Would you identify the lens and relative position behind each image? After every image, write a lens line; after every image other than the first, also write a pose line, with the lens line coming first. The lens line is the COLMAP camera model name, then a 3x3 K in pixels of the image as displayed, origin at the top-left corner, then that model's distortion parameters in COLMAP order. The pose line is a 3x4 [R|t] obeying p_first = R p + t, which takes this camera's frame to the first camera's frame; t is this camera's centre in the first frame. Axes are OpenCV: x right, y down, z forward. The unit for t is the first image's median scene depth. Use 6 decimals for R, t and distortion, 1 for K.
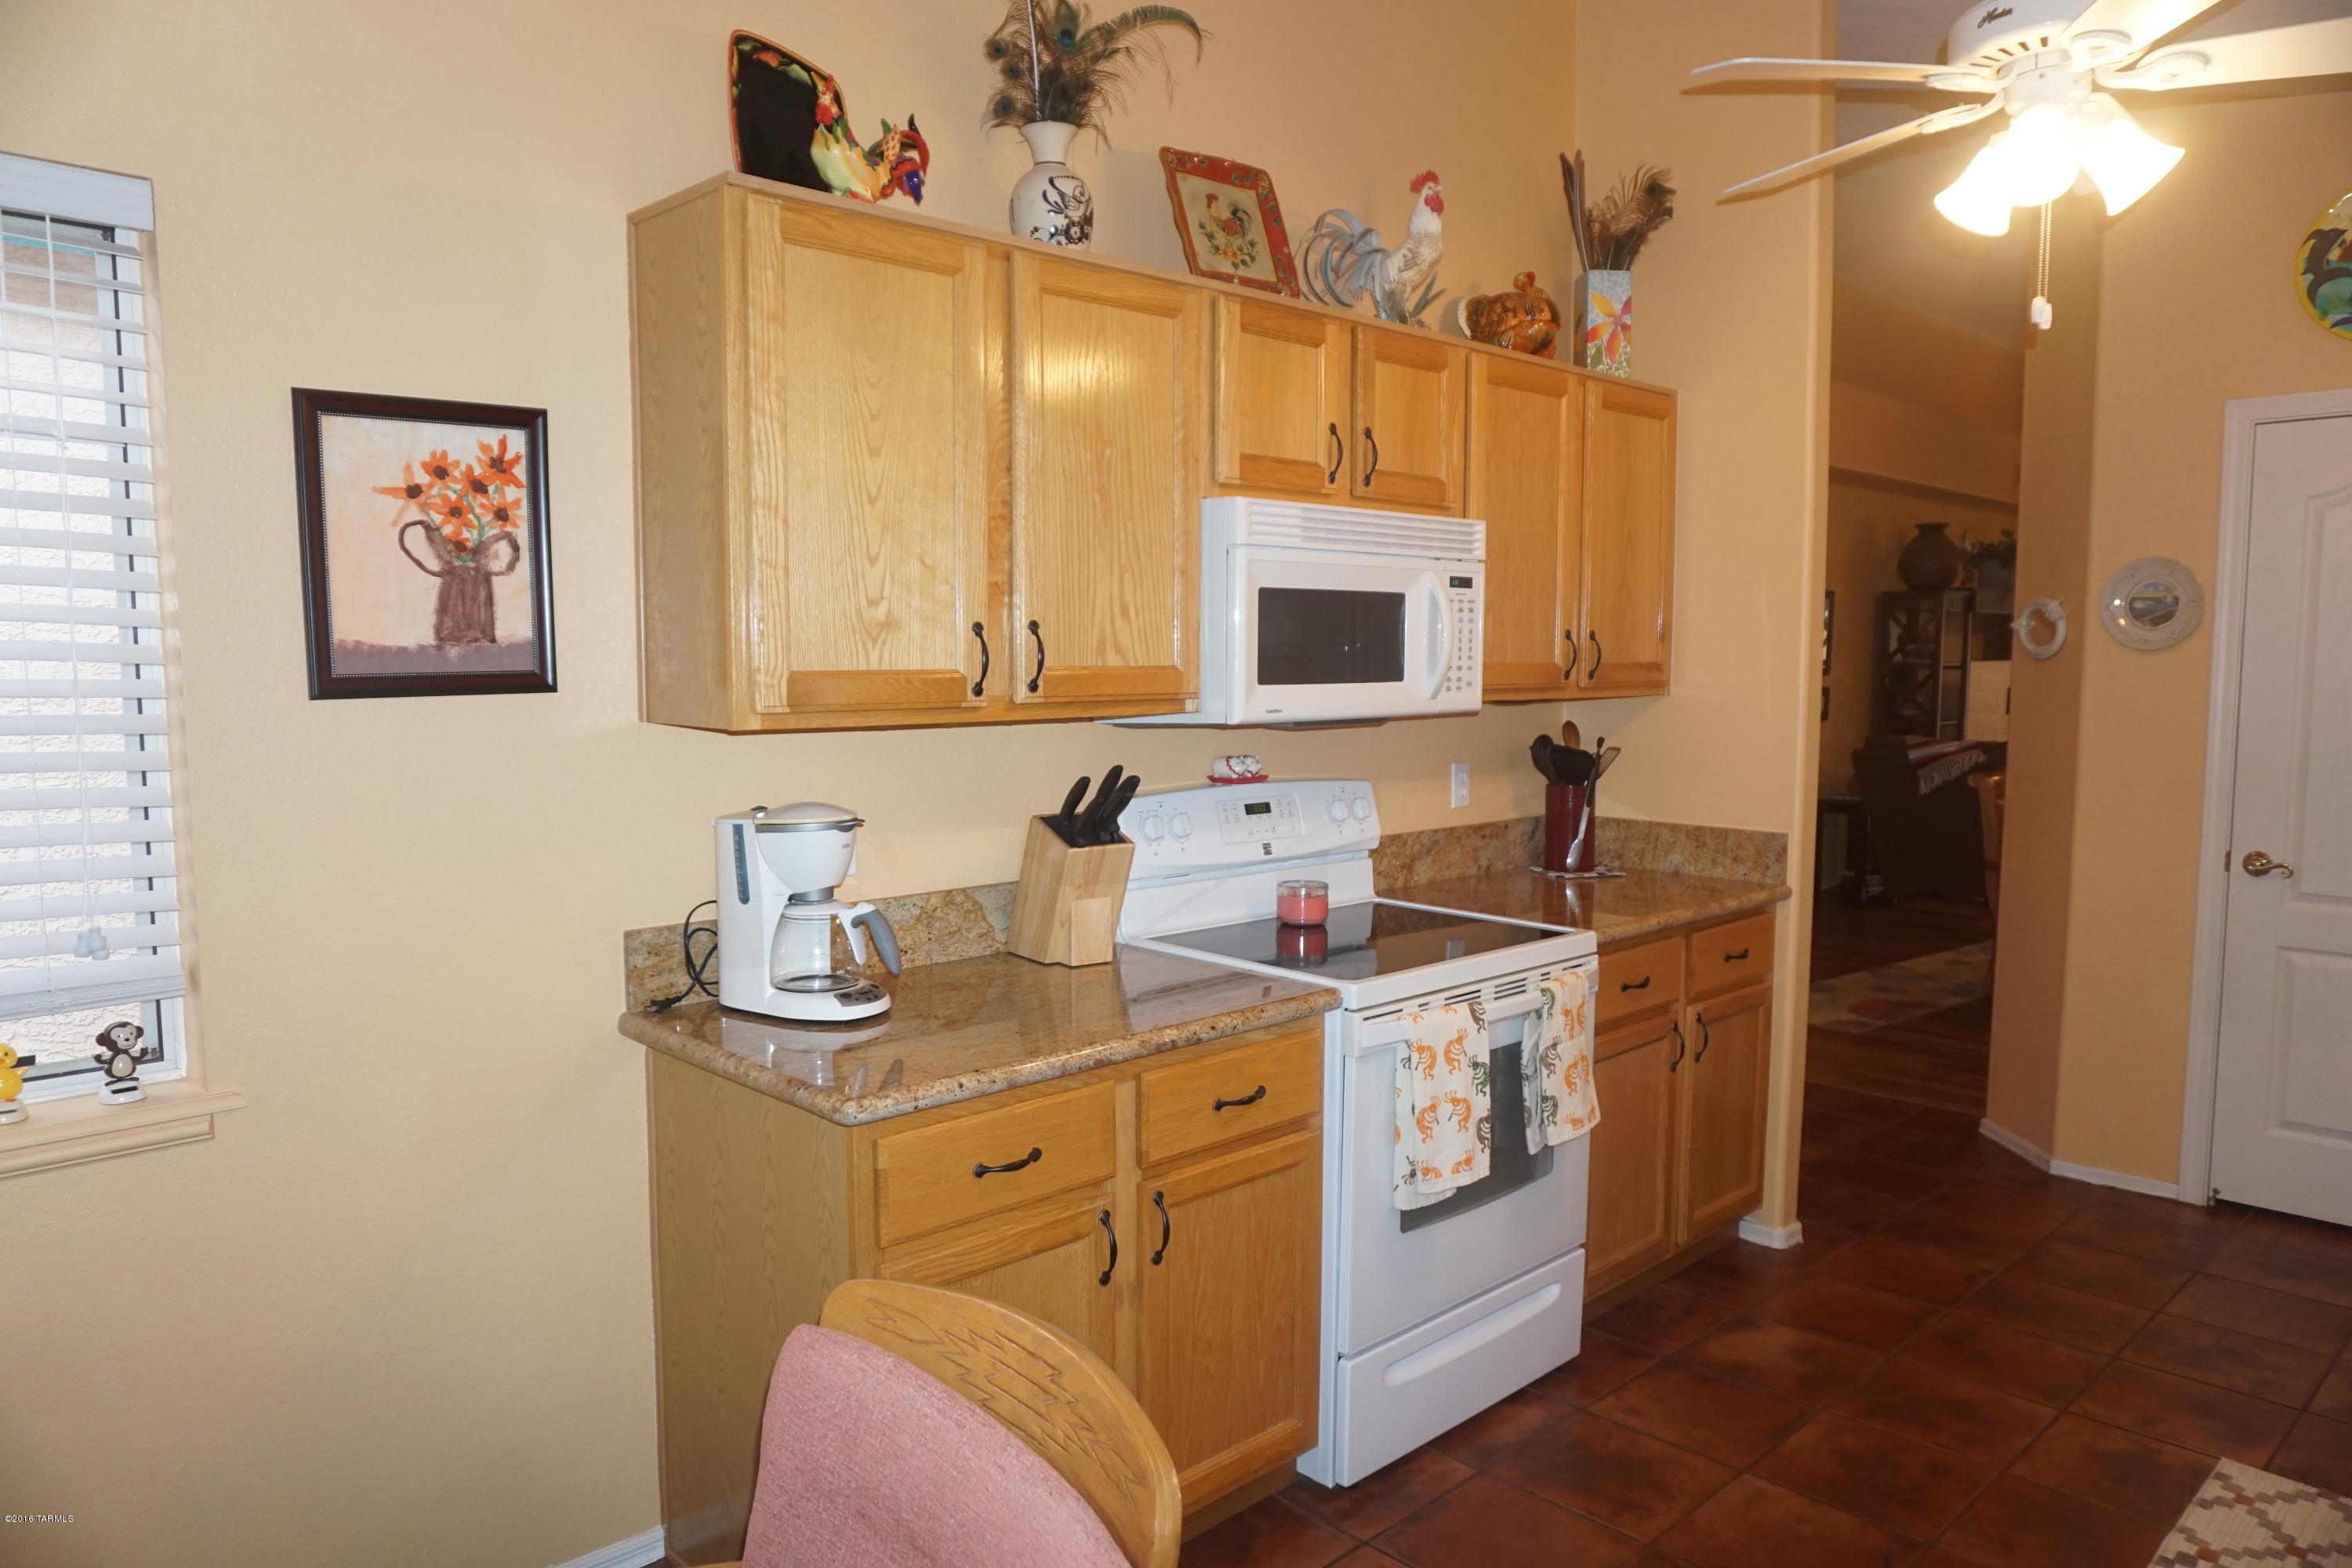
lens RADIAL K [[1578.5, 0, 1185.8], [0, 1578.5, 792.5], [0, 0, 1]] dist [-0.035586, 0.026221]
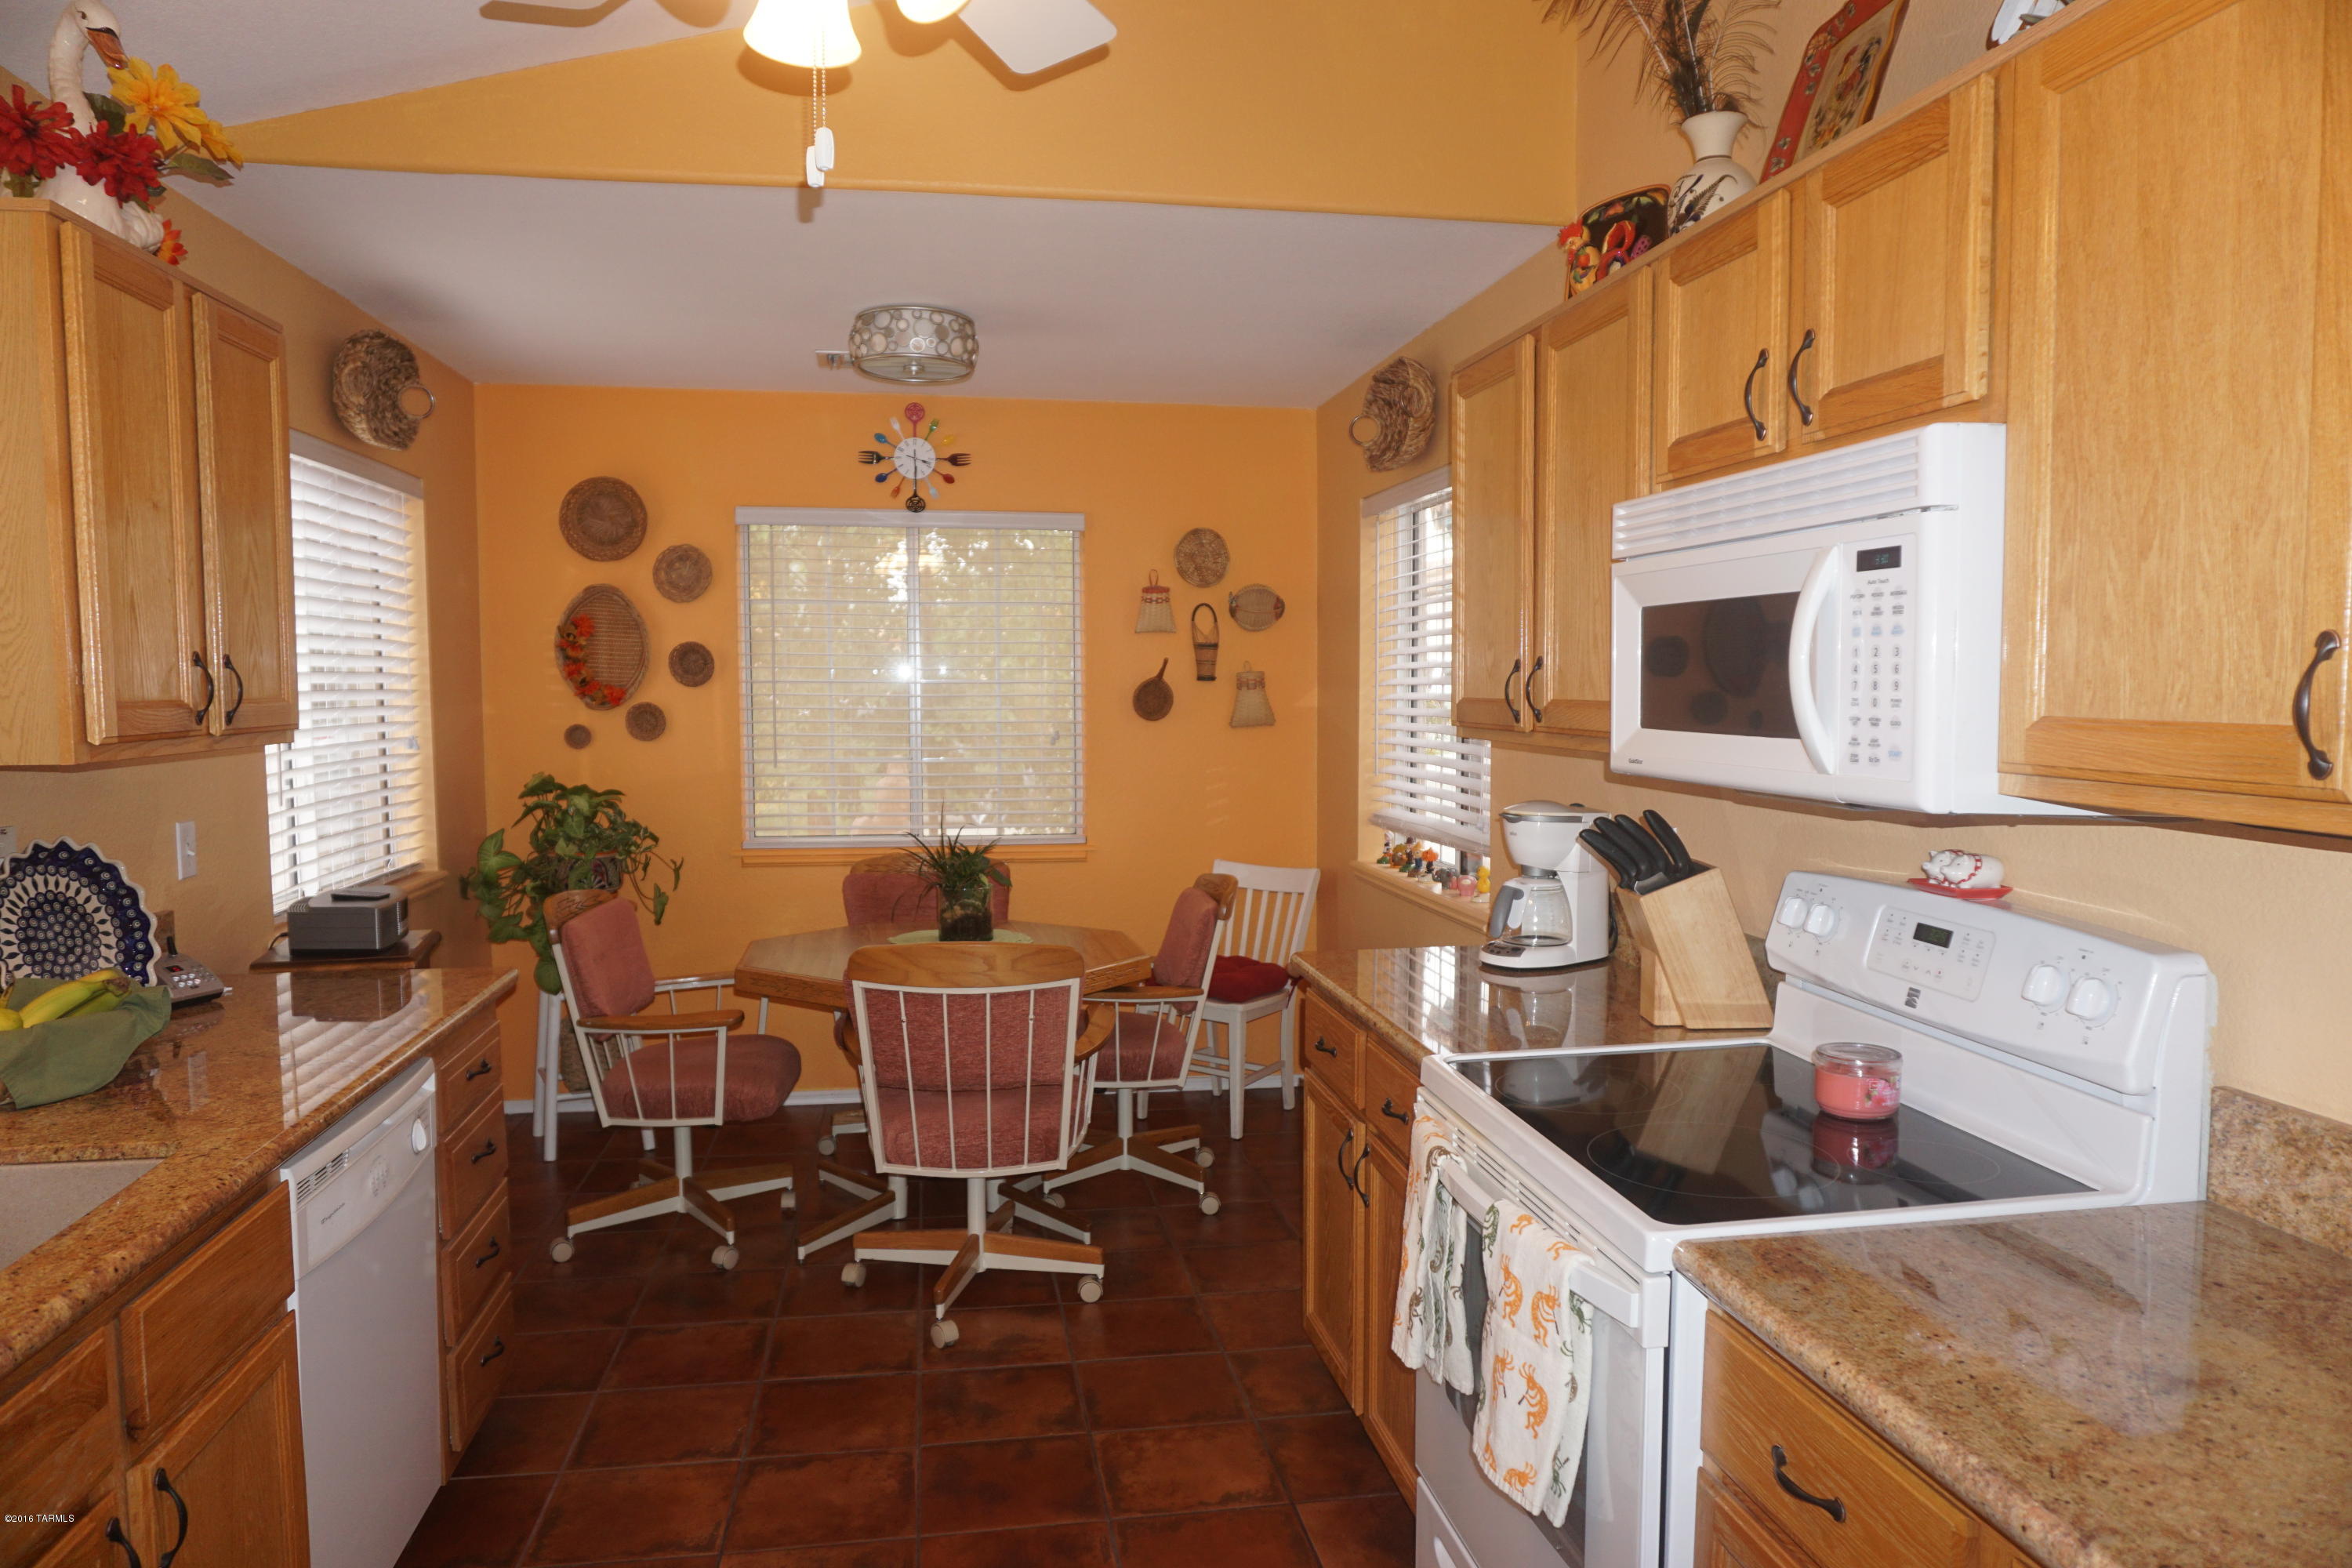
lens RADIAL K [[1578.5, 0, 1177.6], [0, 1578.5, 786.7], [0, 0, 1]] dist [-0.035586, 0.026221]
pose [[-0.570647, 0.059791, -0.819016, 0.449010], [-0.071574, 0.989929, 0.122137, -0.063905], [0.818070, 0.128317, -0.560621, 0.674408]]
